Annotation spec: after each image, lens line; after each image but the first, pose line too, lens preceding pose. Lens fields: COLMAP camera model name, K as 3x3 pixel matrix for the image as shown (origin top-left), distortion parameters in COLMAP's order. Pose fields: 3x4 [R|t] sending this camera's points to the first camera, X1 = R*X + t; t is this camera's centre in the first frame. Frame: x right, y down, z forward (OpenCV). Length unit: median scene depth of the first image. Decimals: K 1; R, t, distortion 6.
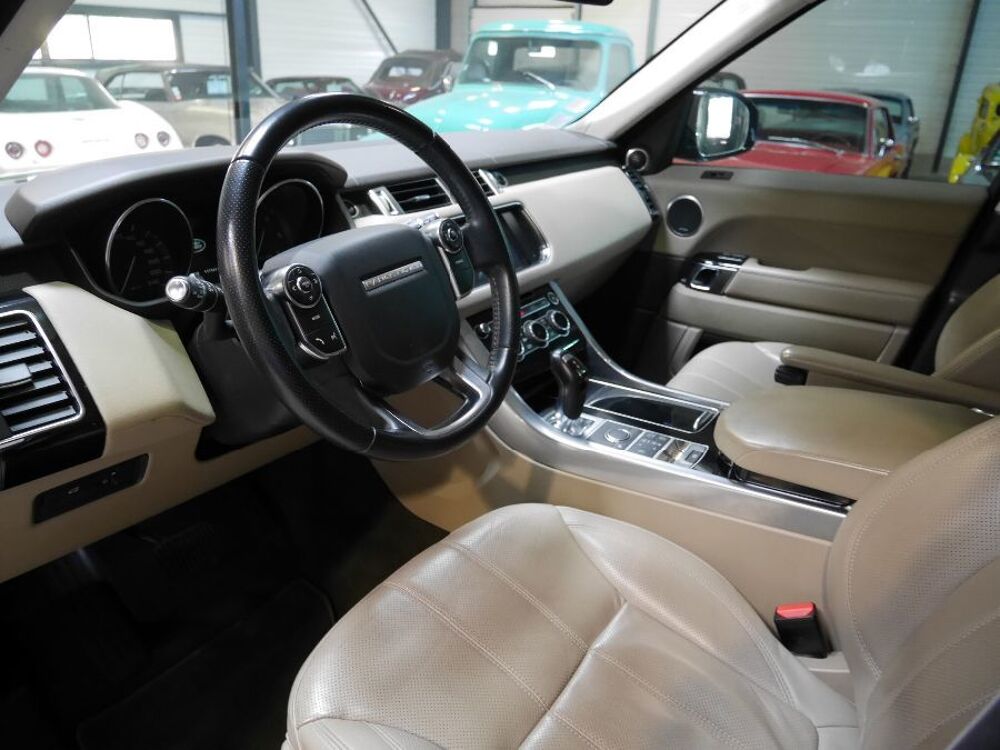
lens RADIAL K [[702.3, 0, 500.0], [0, 702.3, 375.0], [0, 0, 1]] dist [-0.034095, 0.000625]
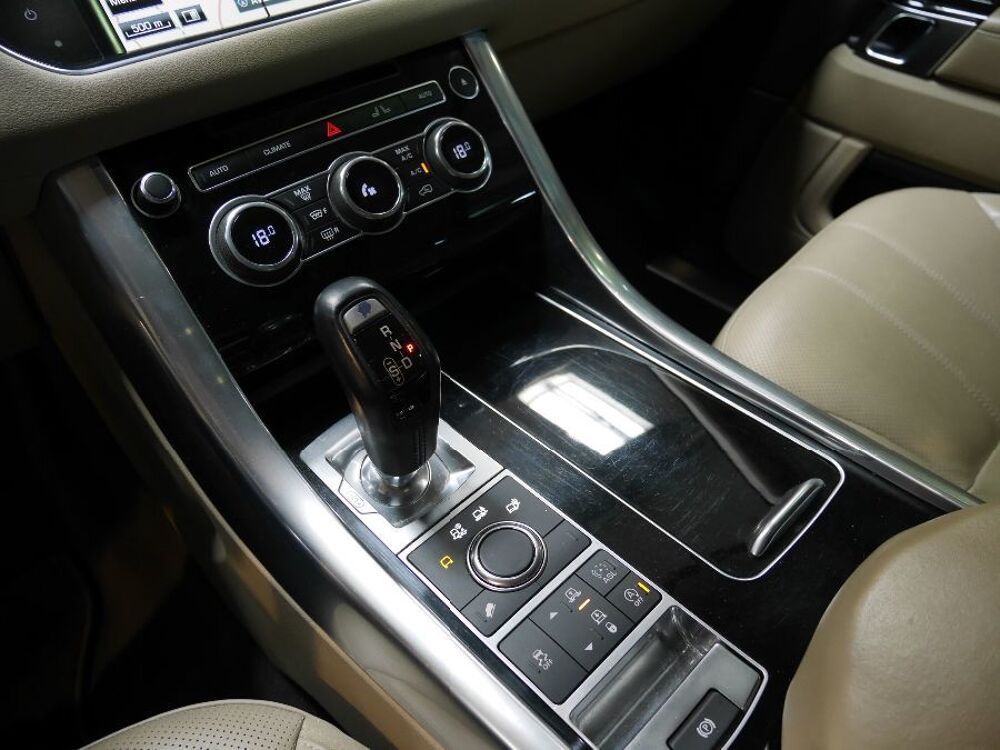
lens RADIAL K [[702.3, 0, 500.0], [0, 702.3, 375.0], [0, 0, 1]] dist [-0.034095, 0.000625]
pose [[0.980280, 0.124224, -0.153683, 0.125687], [-0.064738, 0.936668, 0.344184, -0.066966], [0.186706, -0.327448, 0.926239, 0.436862]]
